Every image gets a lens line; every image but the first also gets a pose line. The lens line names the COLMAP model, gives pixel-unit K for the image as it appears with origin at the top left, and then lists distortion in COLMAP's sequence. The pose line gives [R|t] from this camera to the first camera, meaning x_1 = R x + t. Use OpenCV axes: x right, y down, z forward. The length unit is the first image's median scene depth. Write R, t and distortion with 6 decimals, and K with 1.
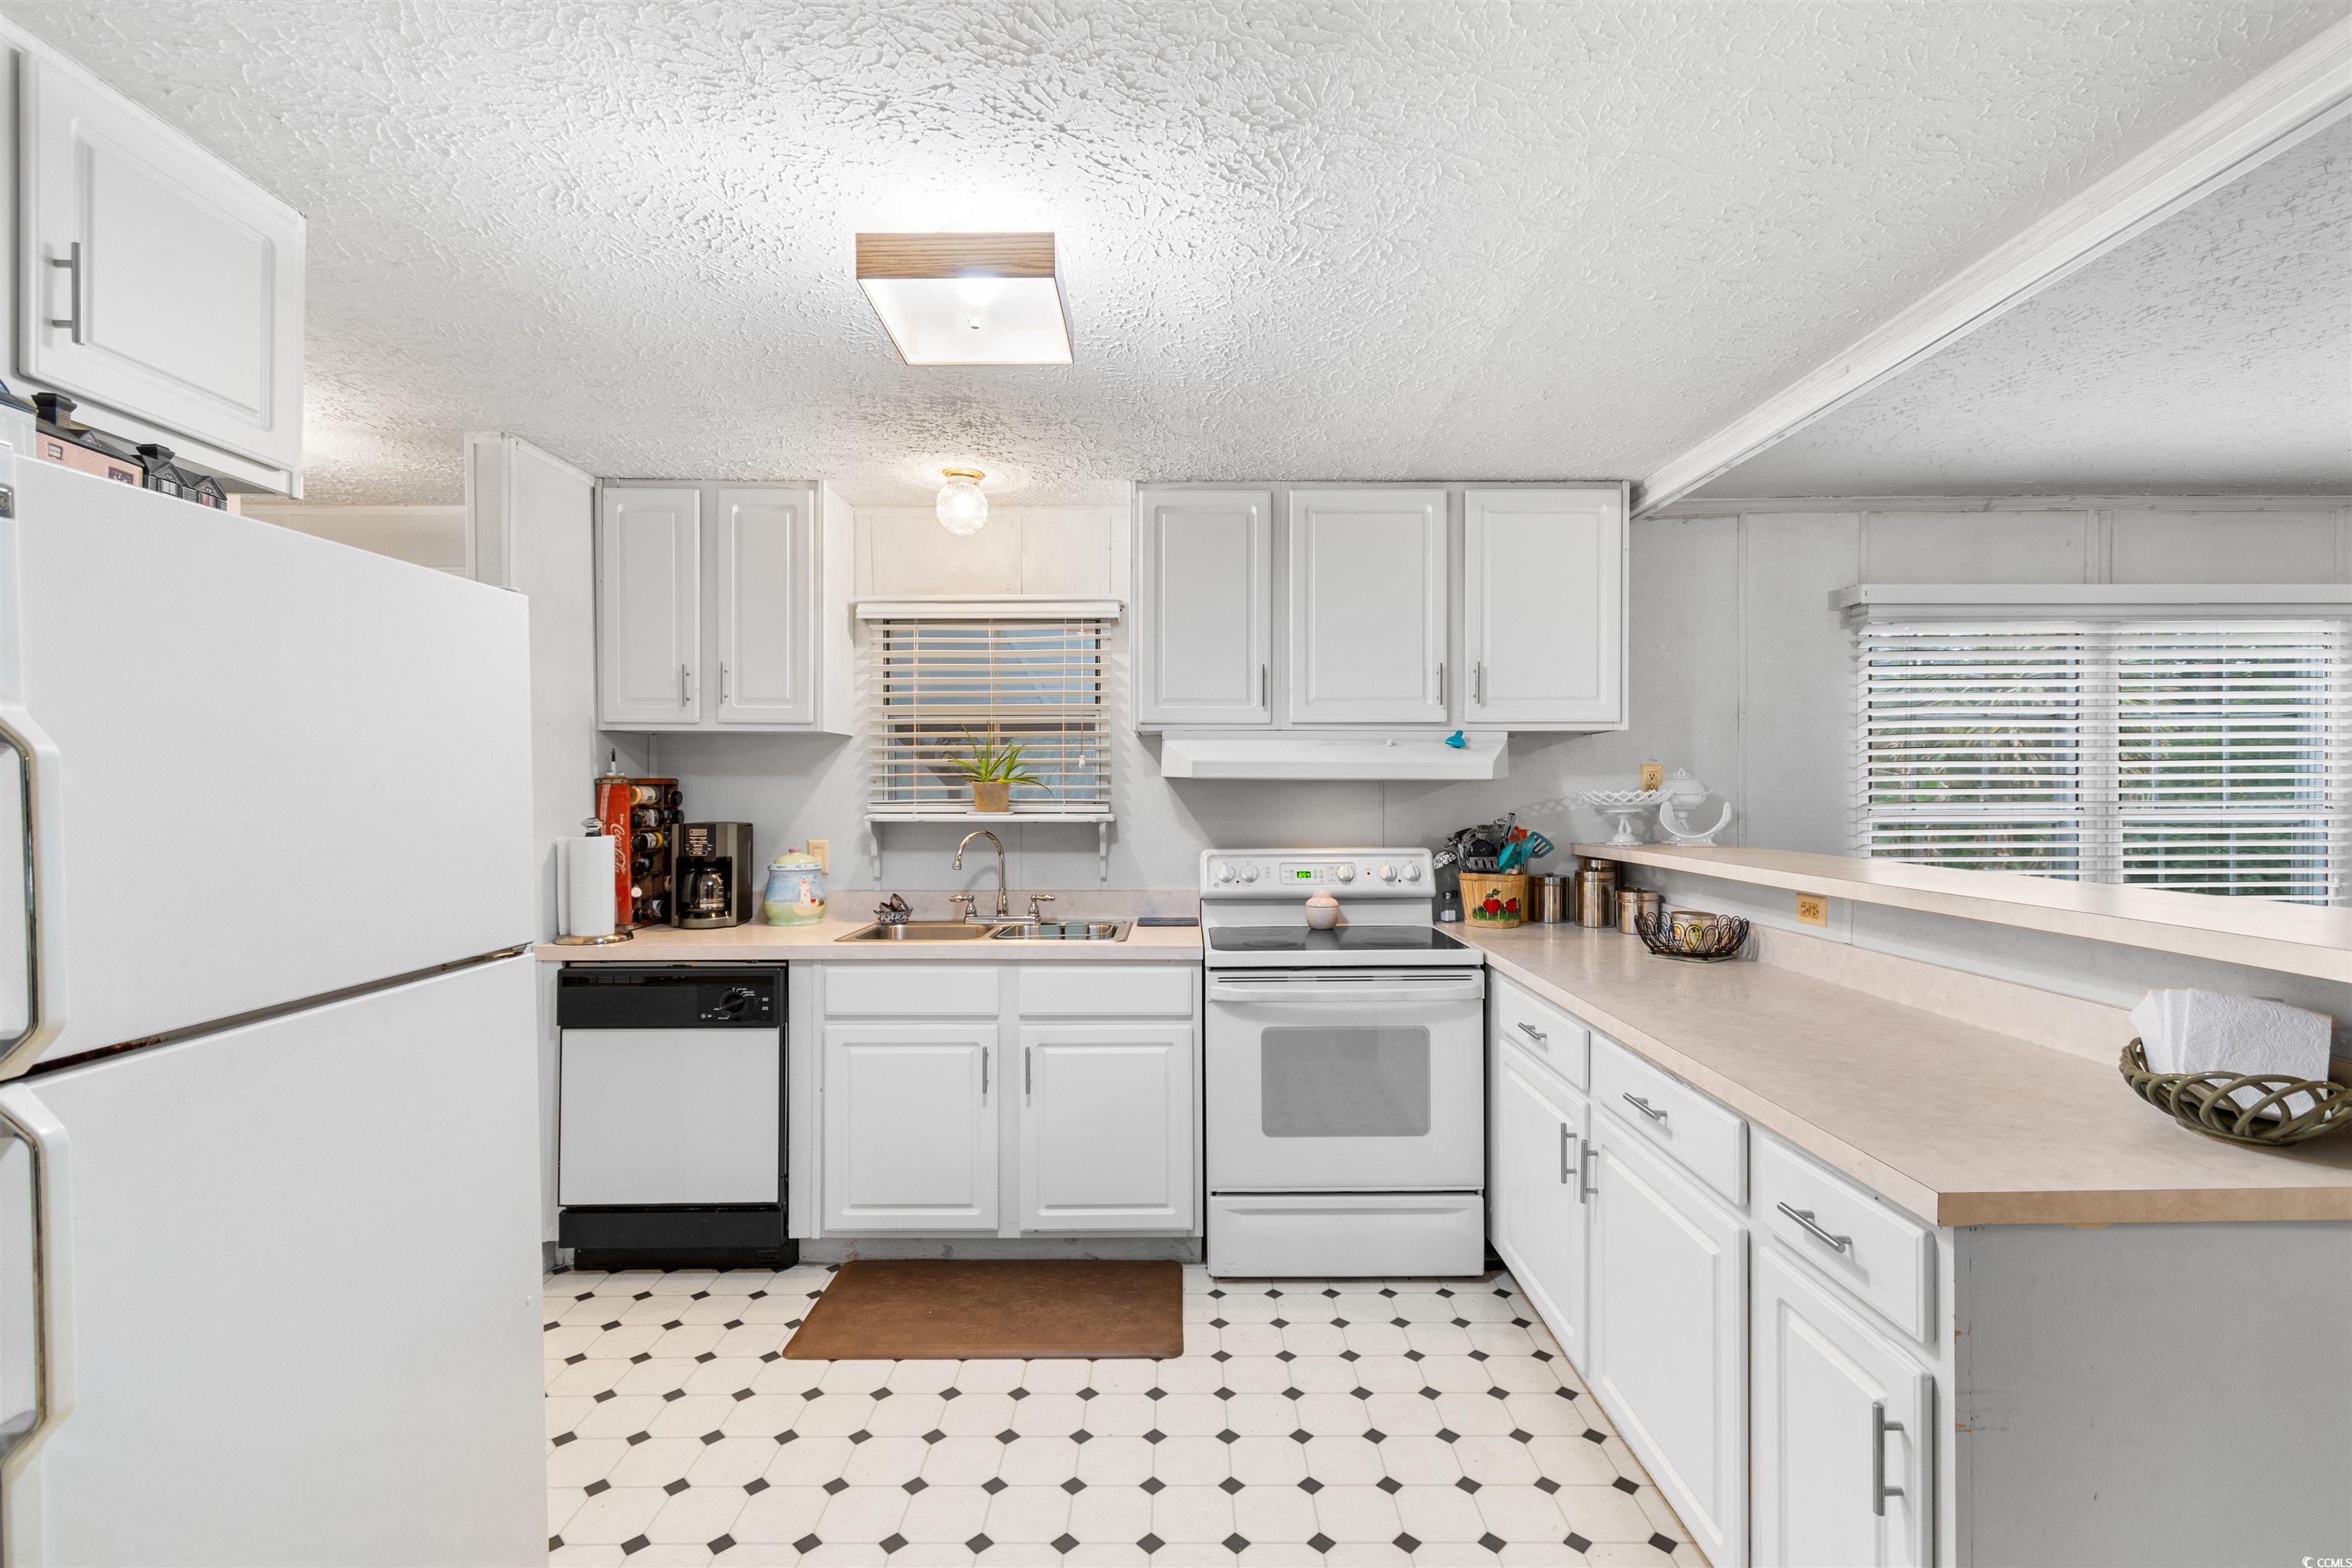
lens RADIAL K [[1021.7, 0, 1191.3], [0, 1021.7, 792.3], [0, 0, 1]] dist [0.005231, -0.003054]
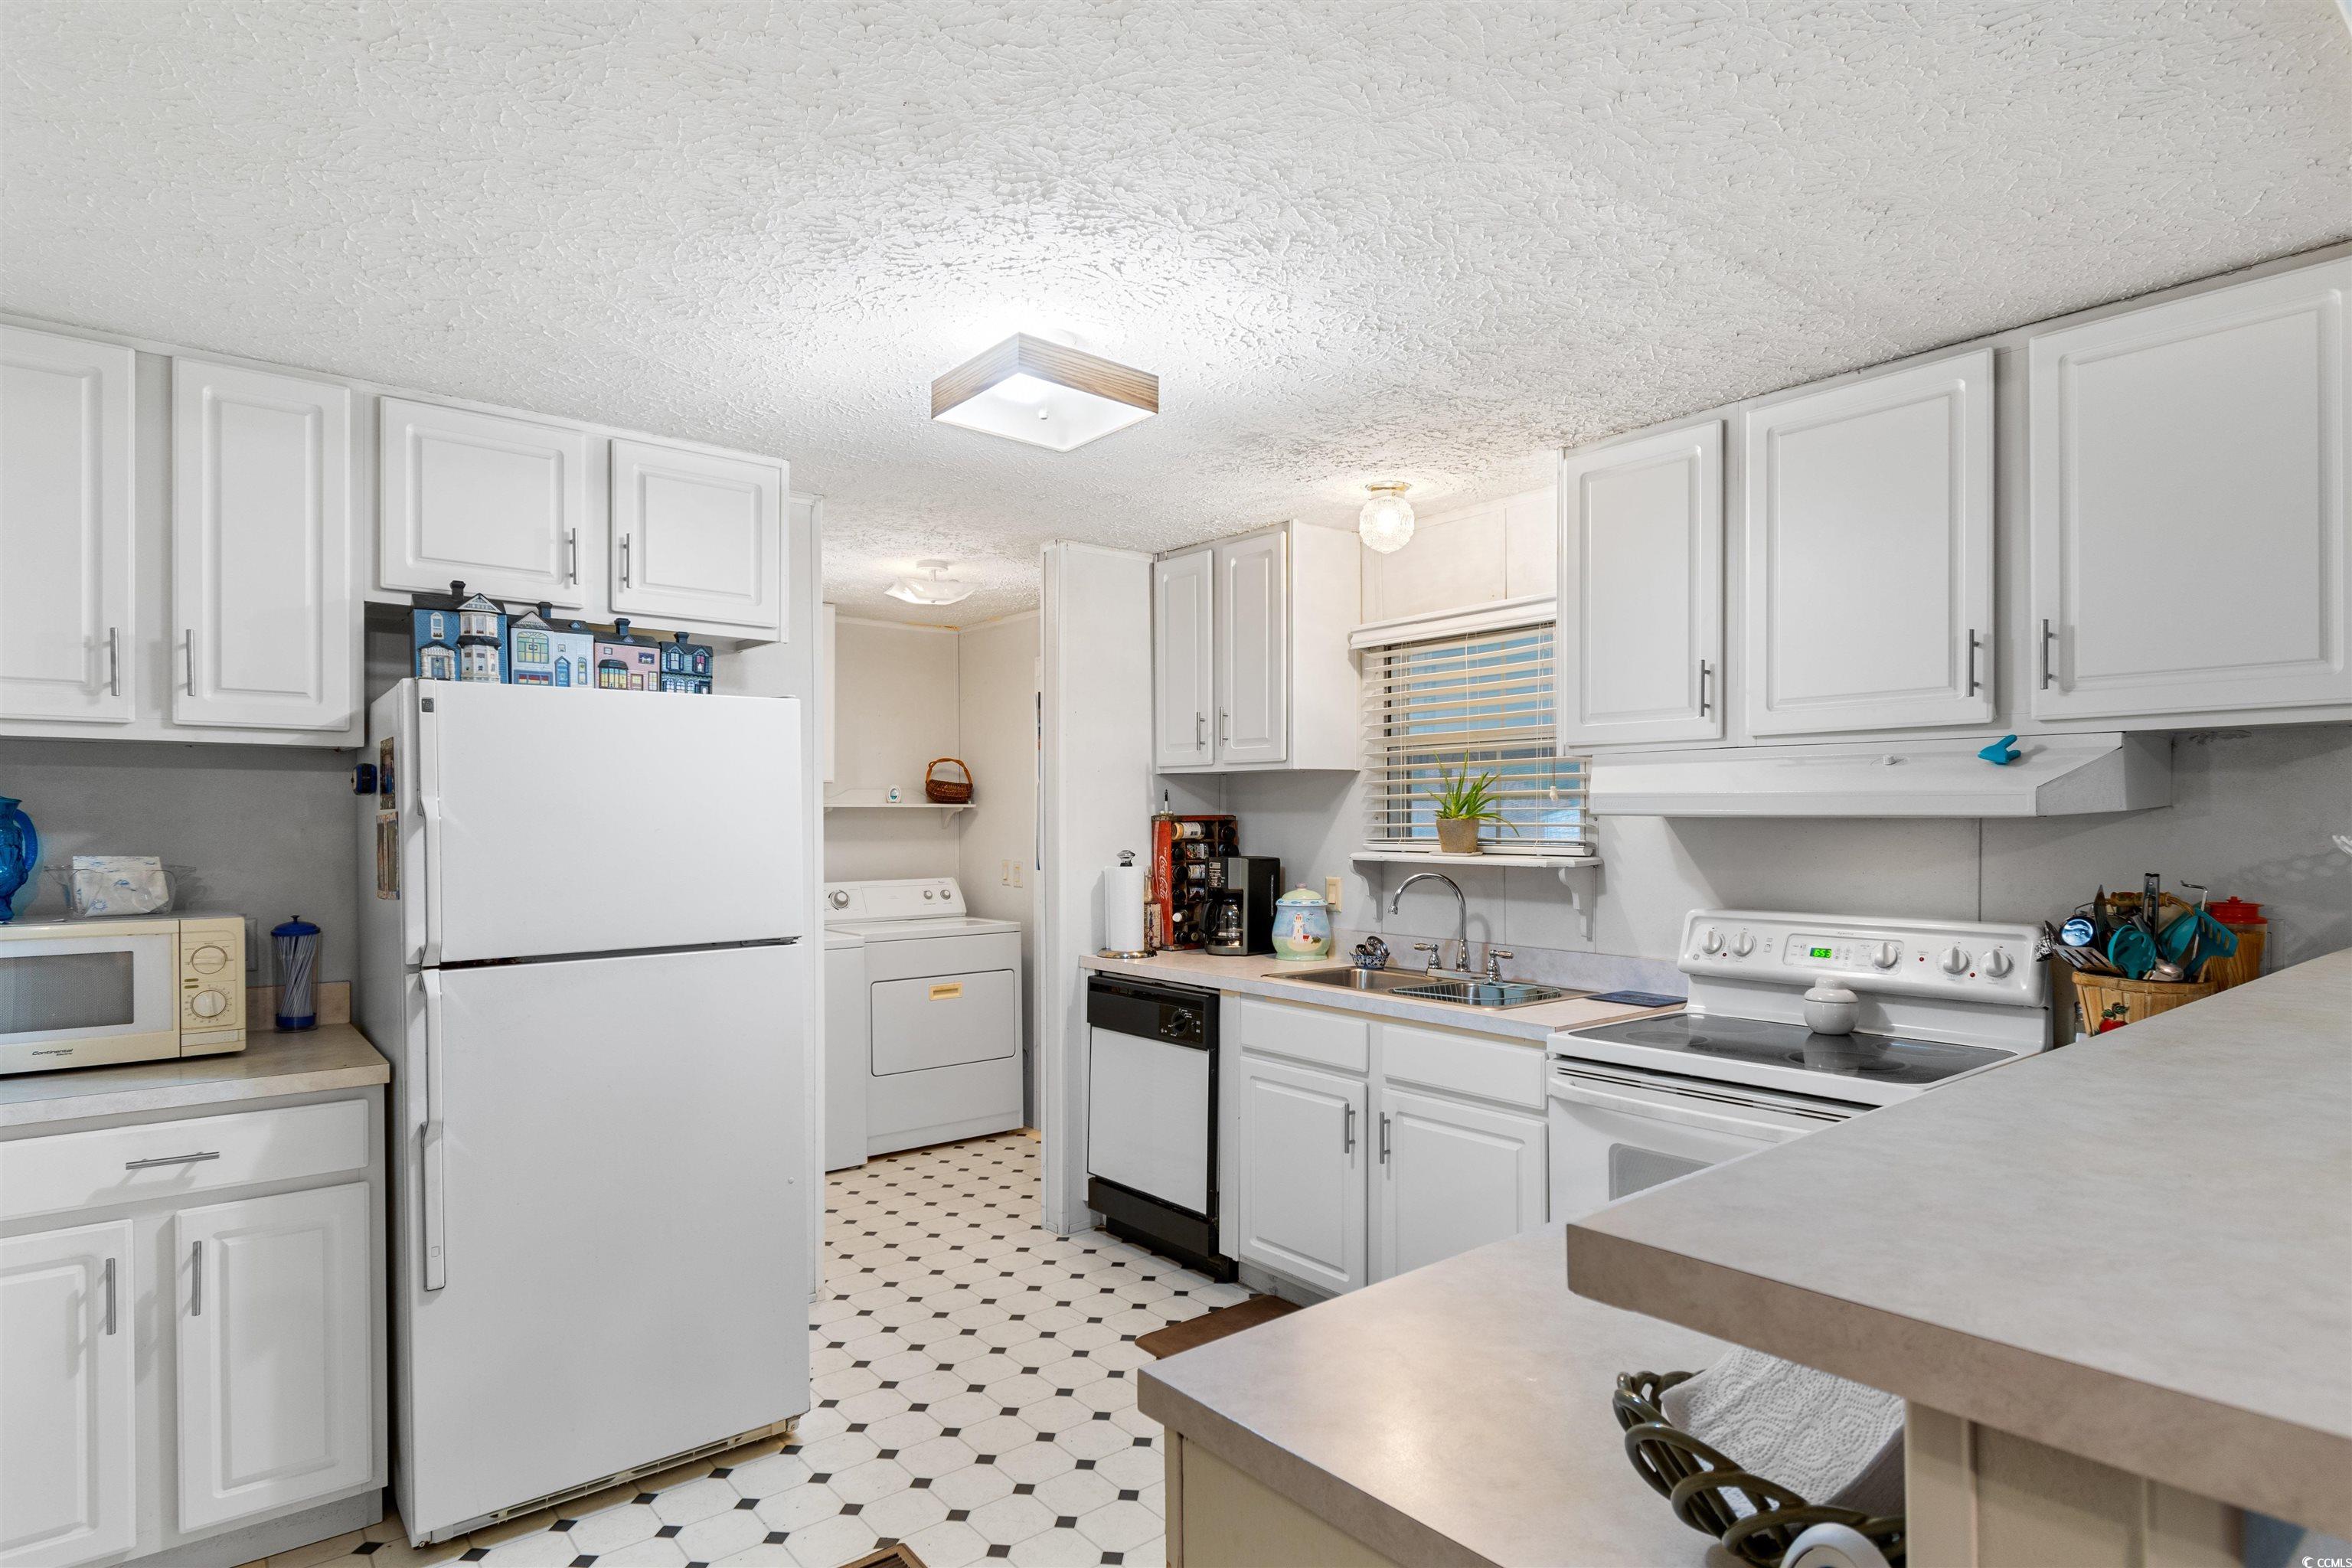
lens RADIAL K [[1243.8, 0, 1200.8], [0, 1243.8, 814.6], [0, 0, 1]] dist [0.002999, -0.001328]
pose [[0.636098, -0.002551, -0.771604, 0.532092], [-0.000360, 0.999993, -0.003603, -0.010093], [0.771608, 0.002570, 0.636093, 0.153540]]
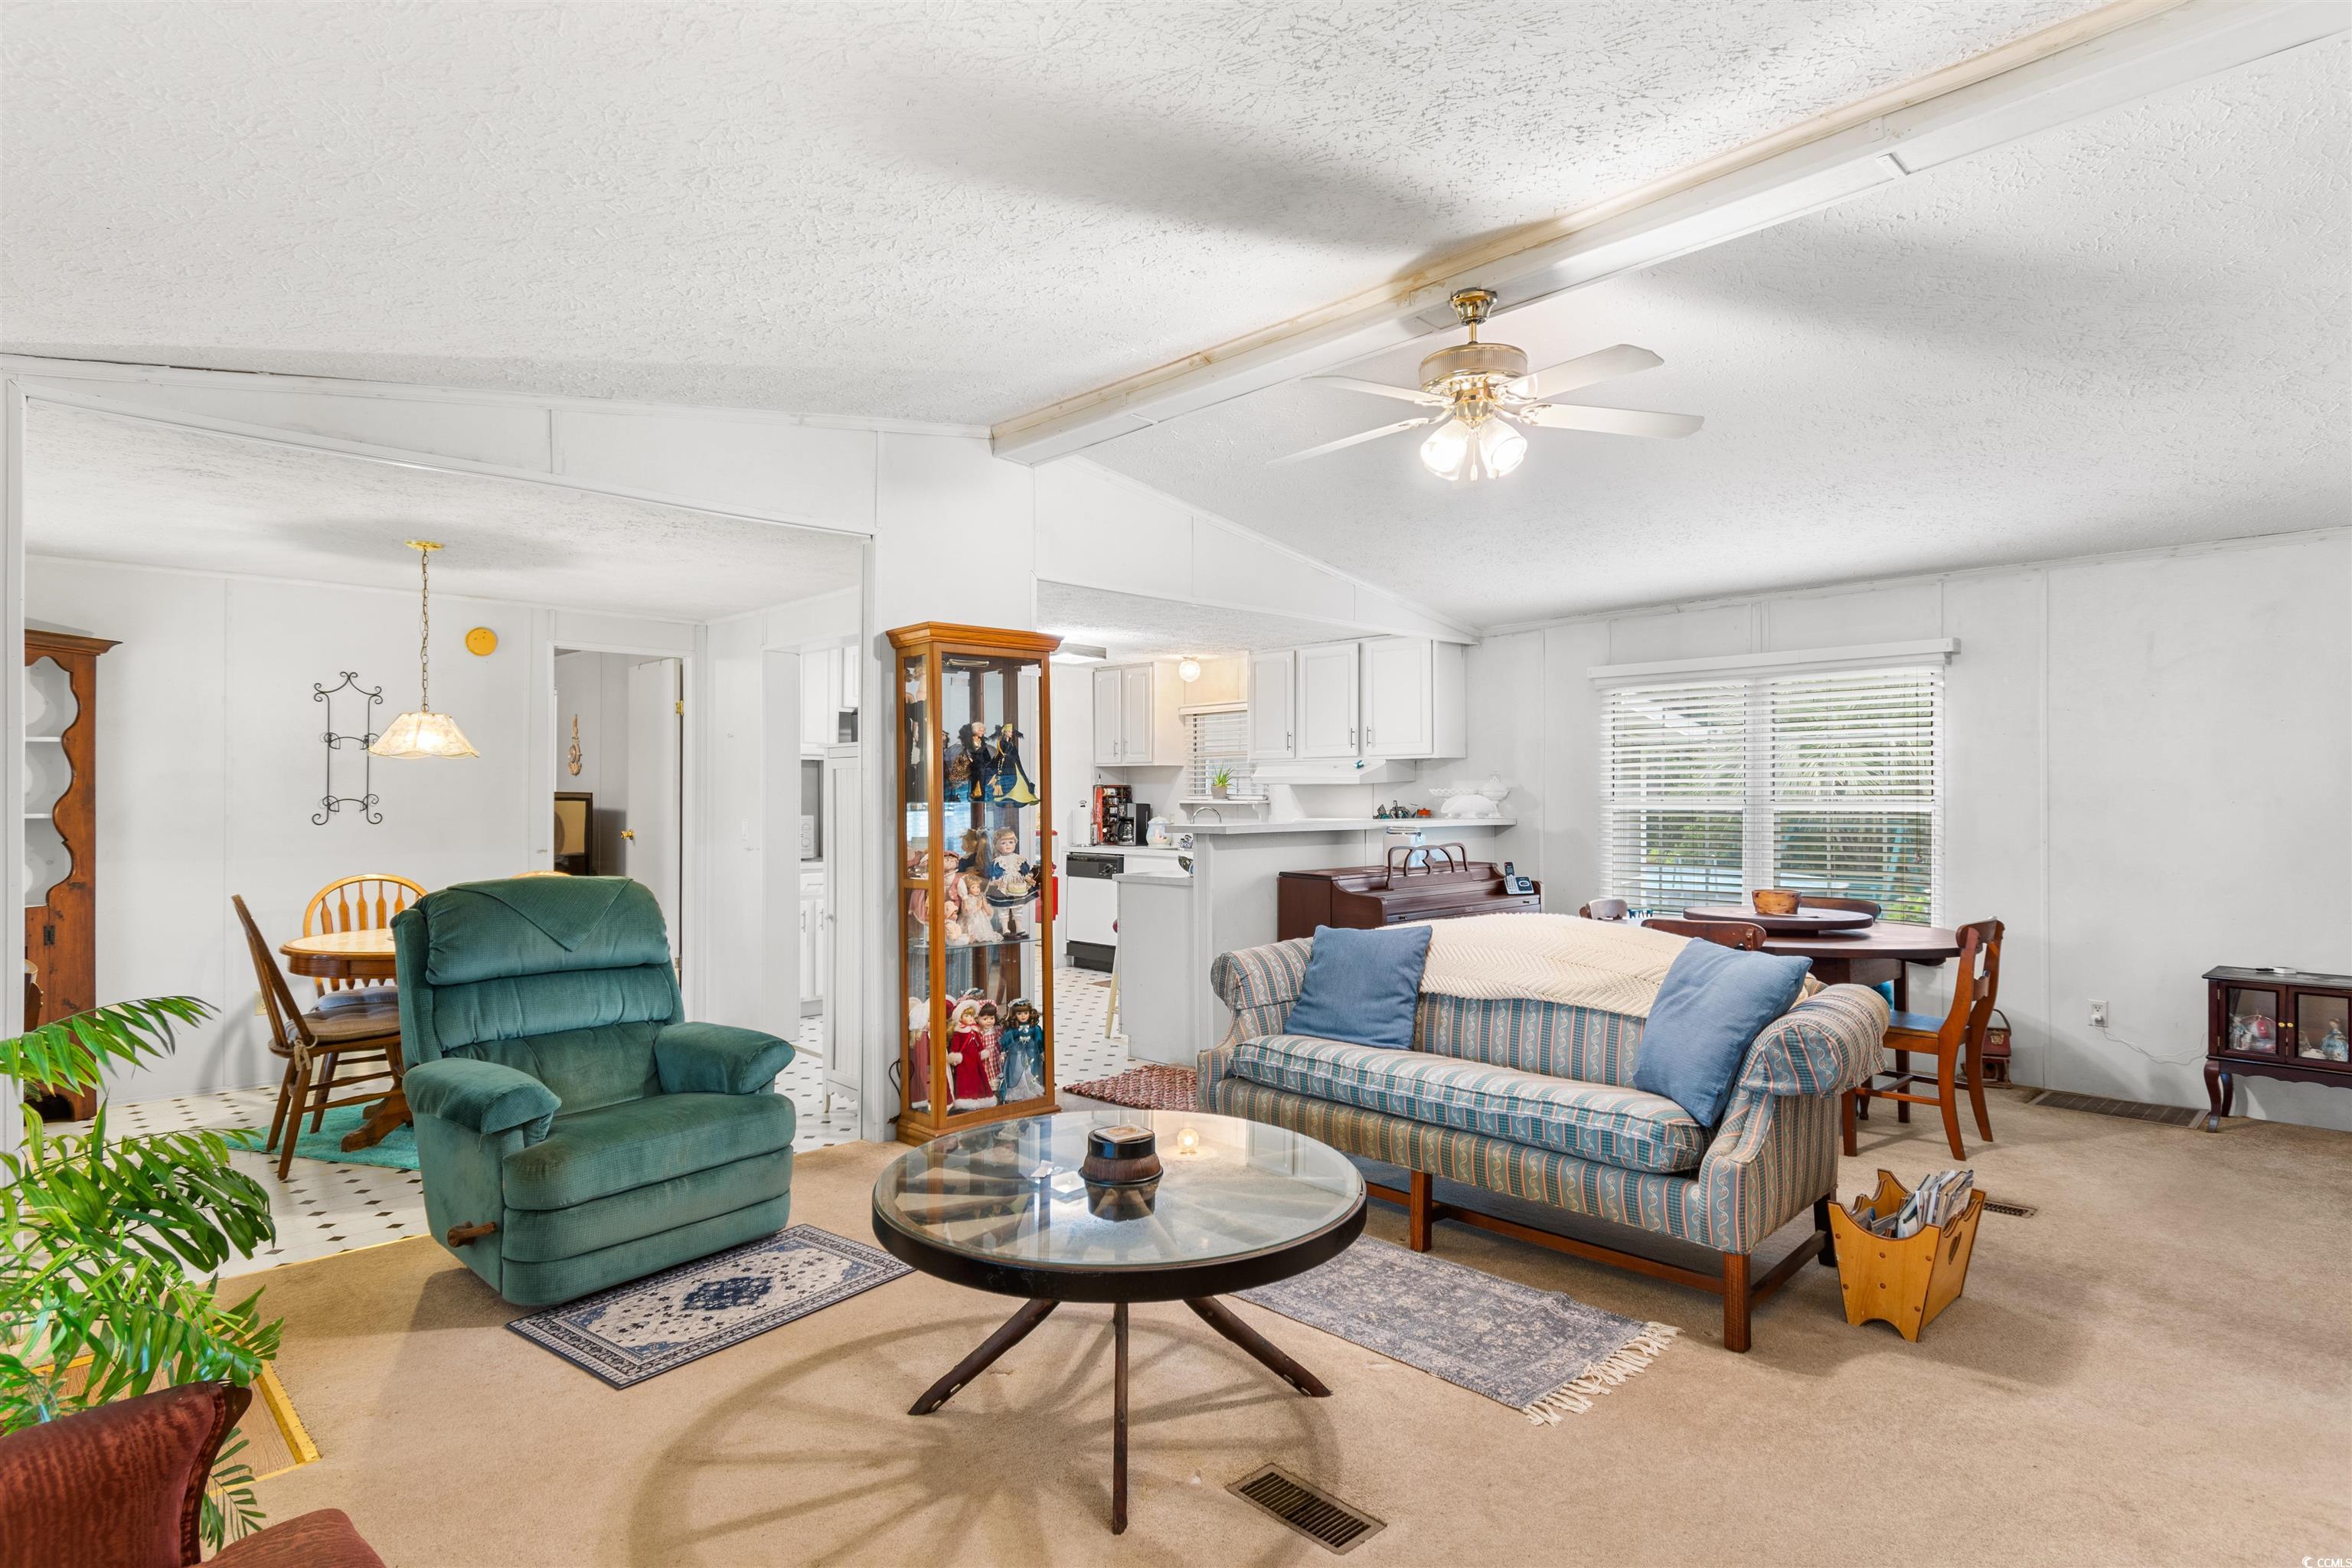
lens RADIAL K [[1243.8, 0, 1185.2], [0, 1243.8, 767.3], [0, 0, 1]] dist [0.002999, -0.001328]
pose [[0.686413, -0.014860, -0.727060, 1.846683], [-0.000945, 0.999772, -0.021327, 0.008021], [0.727212, 0.015326, 0.686242, -0.974273]]
